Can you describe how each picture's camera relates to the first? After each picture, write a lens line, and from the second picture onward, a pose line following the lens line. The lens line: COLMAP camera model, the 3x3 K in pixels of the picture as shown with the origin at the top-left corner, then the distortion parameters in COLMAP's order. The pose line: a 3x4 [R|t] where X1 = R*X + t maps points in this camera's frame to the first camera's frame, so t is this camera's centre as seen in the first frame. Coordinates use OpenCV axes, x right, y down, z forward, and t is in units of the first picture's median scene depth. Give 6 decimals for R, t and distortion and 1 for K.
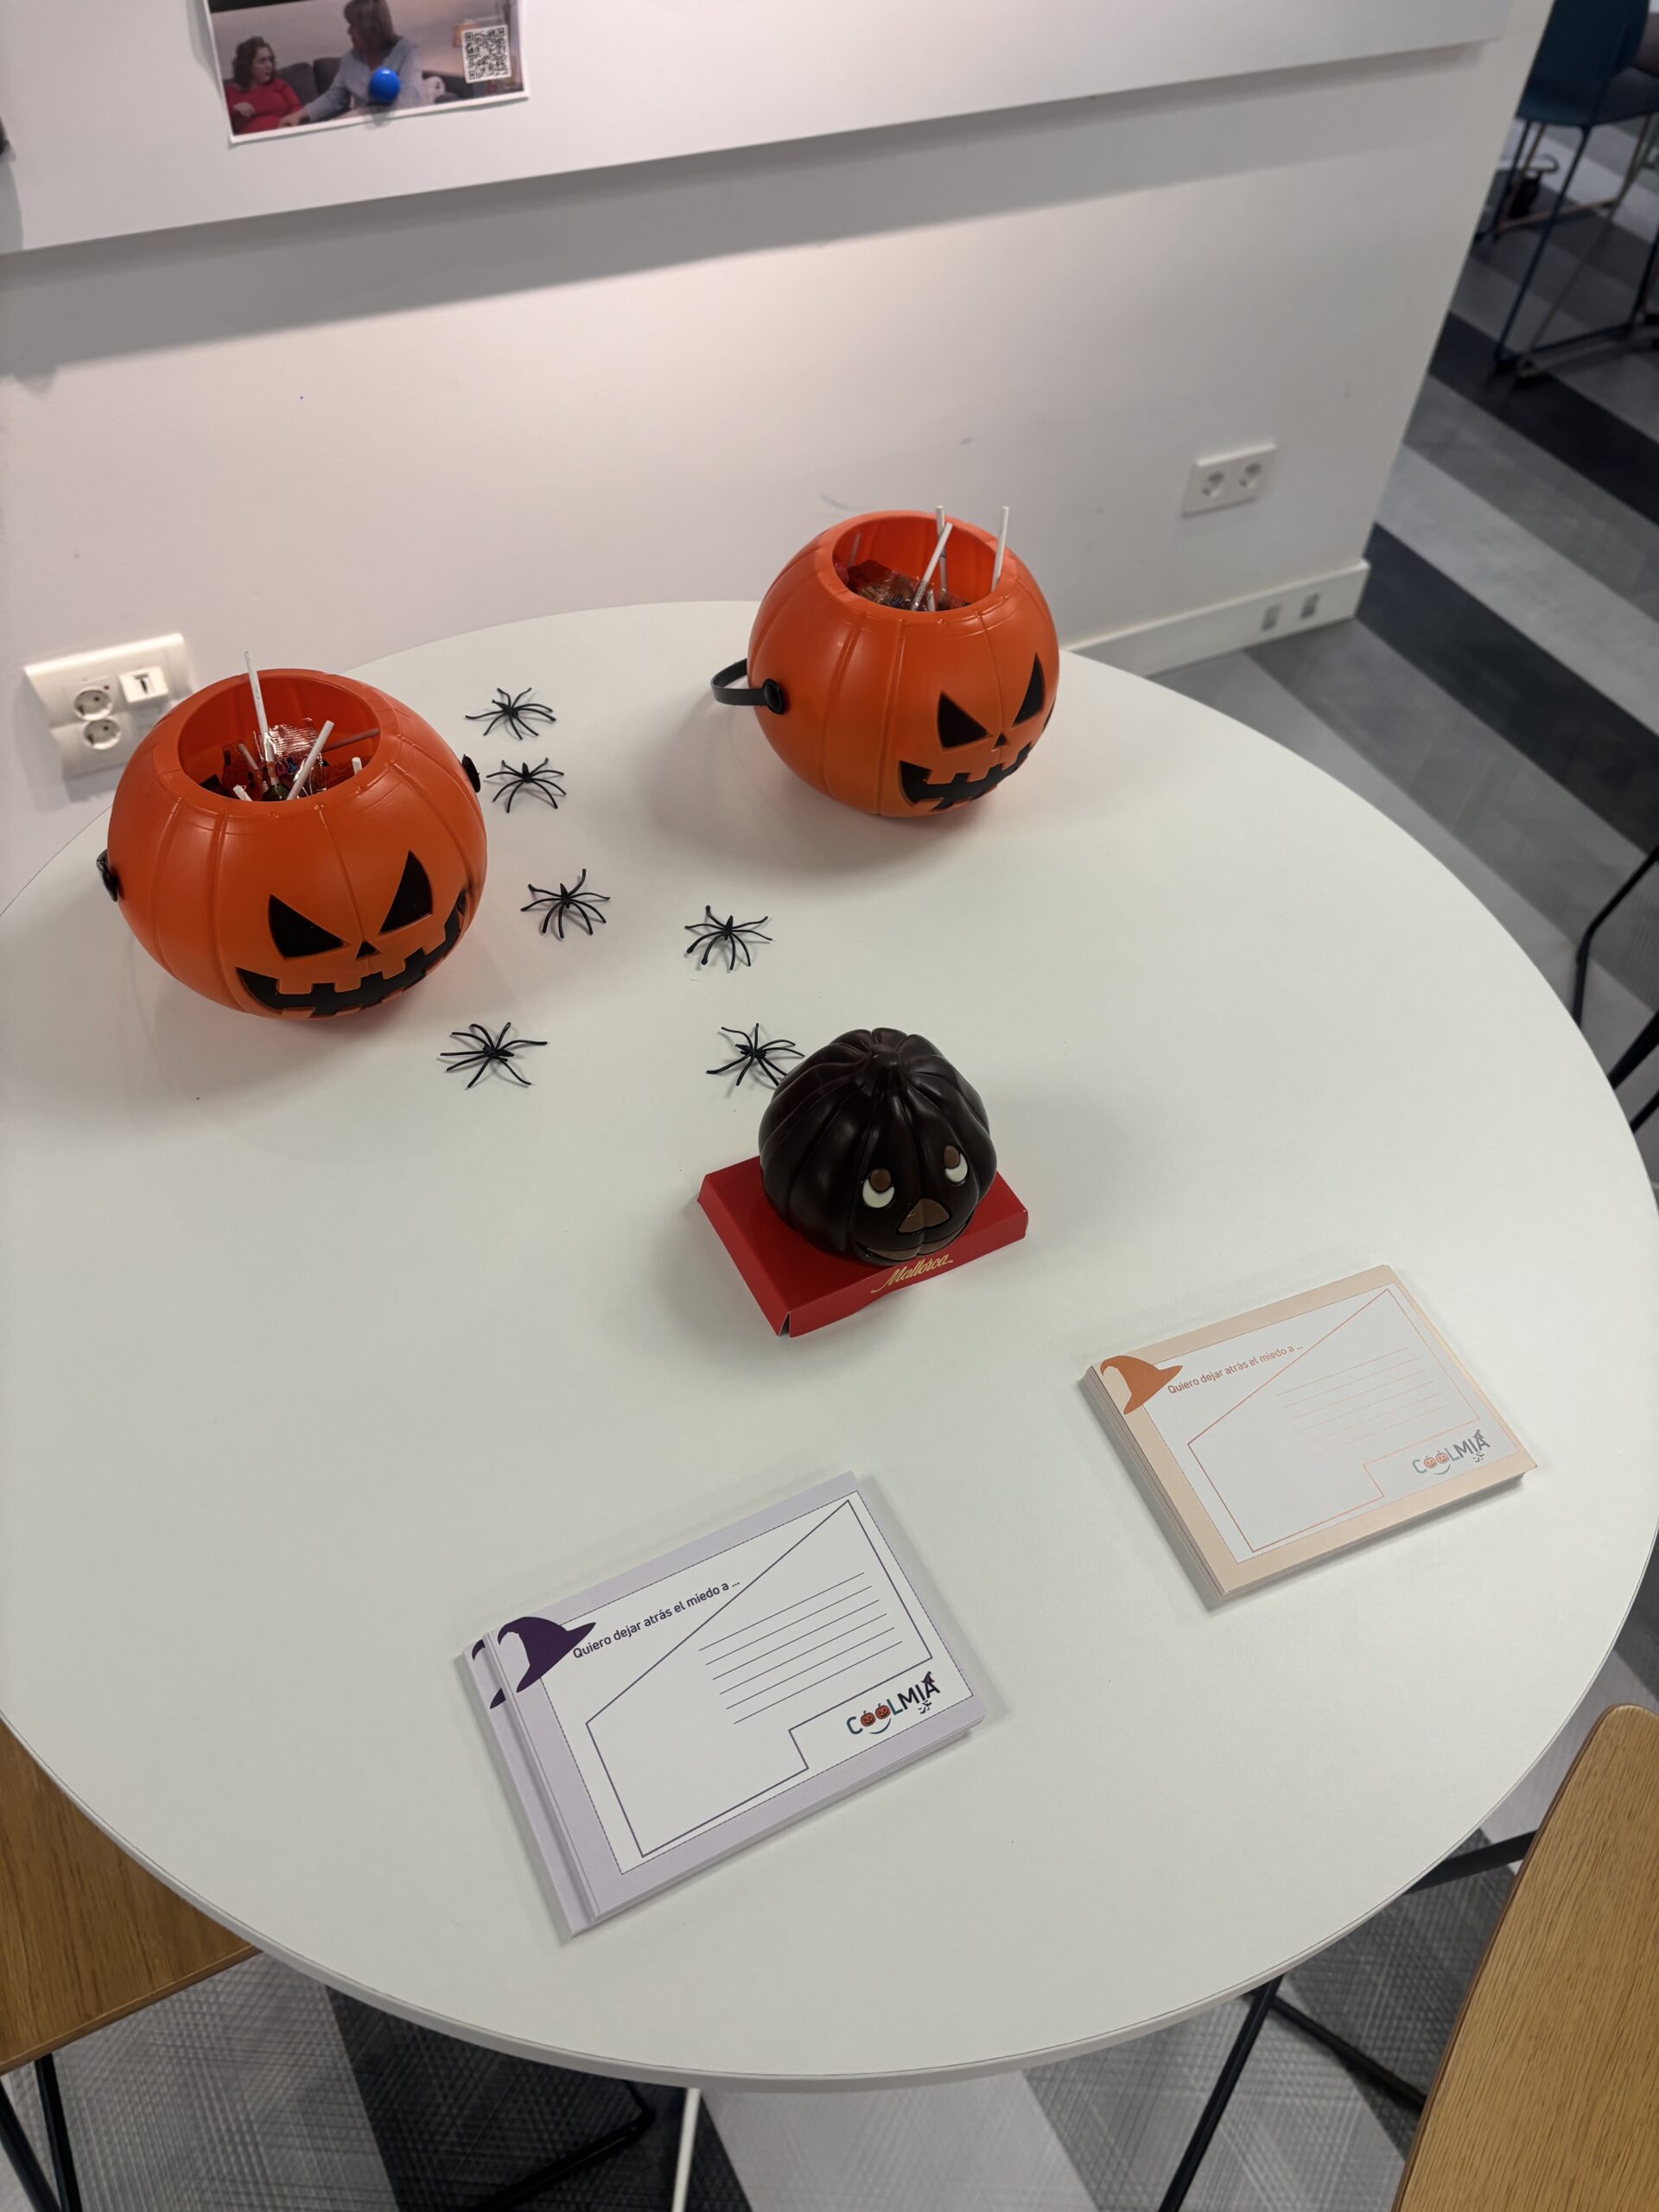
lens RADIAL K [[1702.0, 0, 829.5], [0, 1702.0, 1106.0], [0, 0, 1]] dist [0.005526, 0.000214]
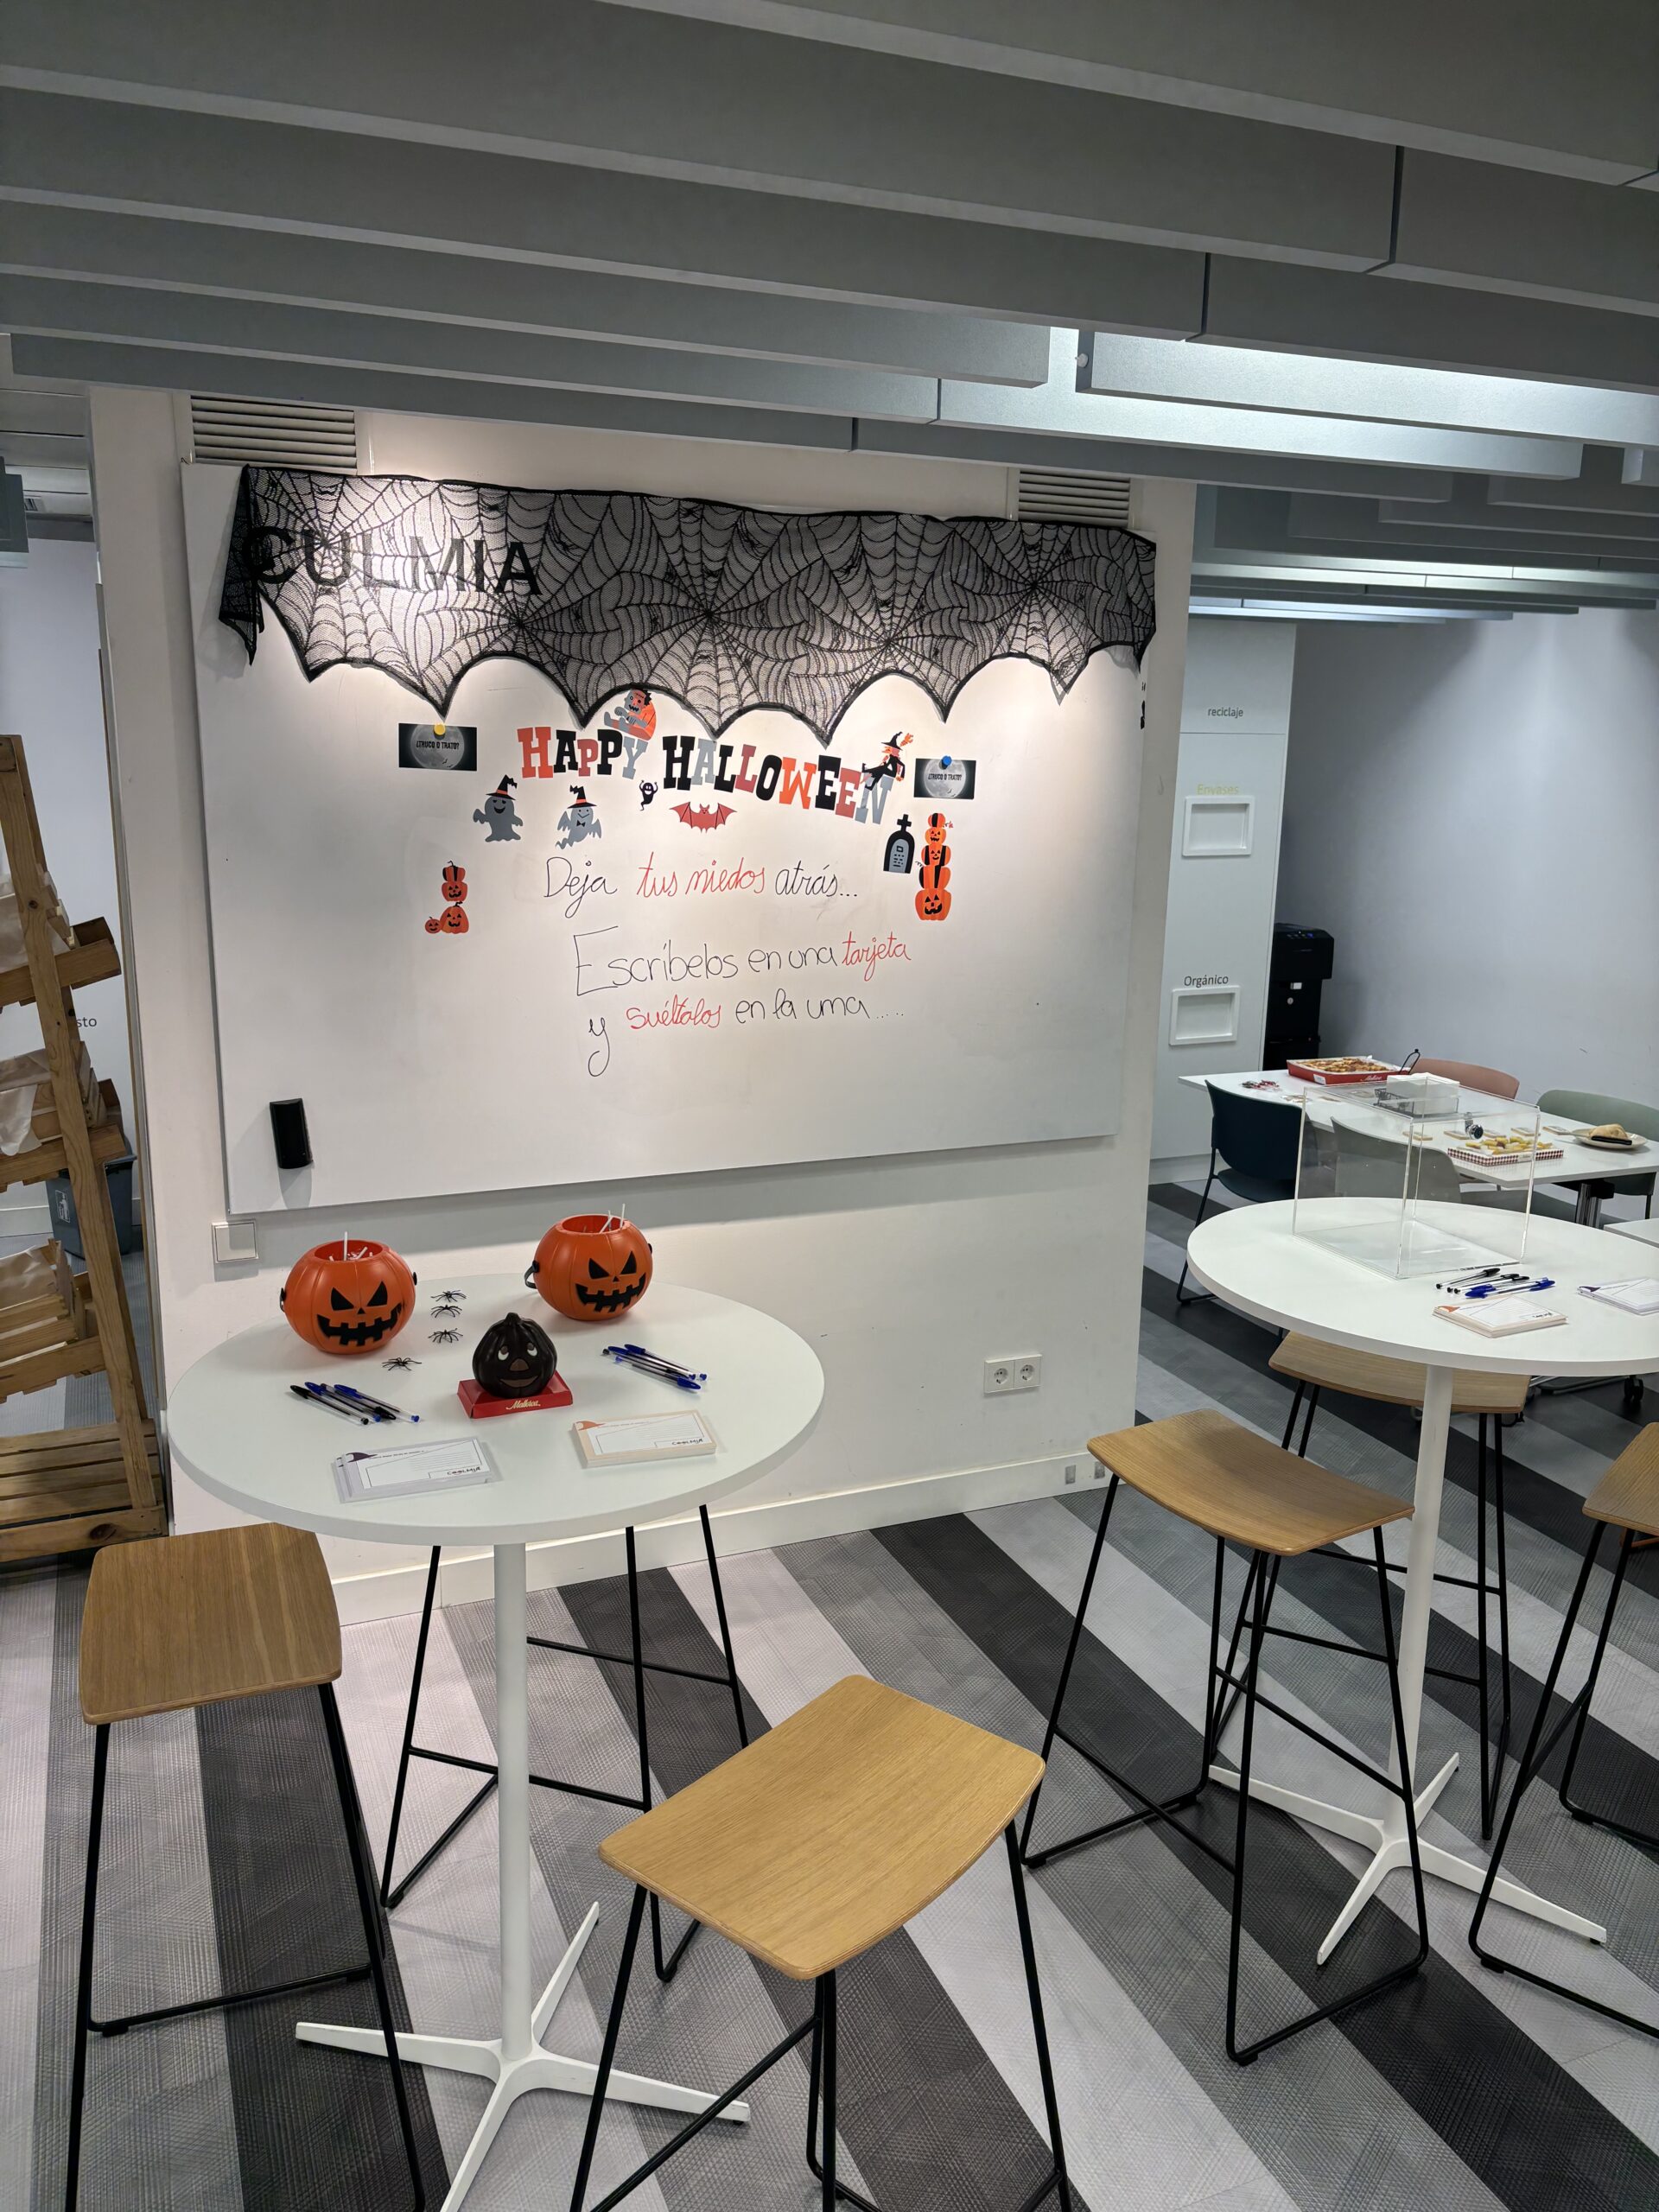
lens RADIAL K [[1702.0, 0, 829.5], [0, 1702.0, 1106.0], [0, 0, 1]] dist [0.005526, 0.000214]
pose [[0.993604, -0.019746, -0.111182, 0.736581], [-0.050966, 0.800187, -0.597582, 1.144252], [0.100766, 0.599426, 0.794062, -1.242862]]
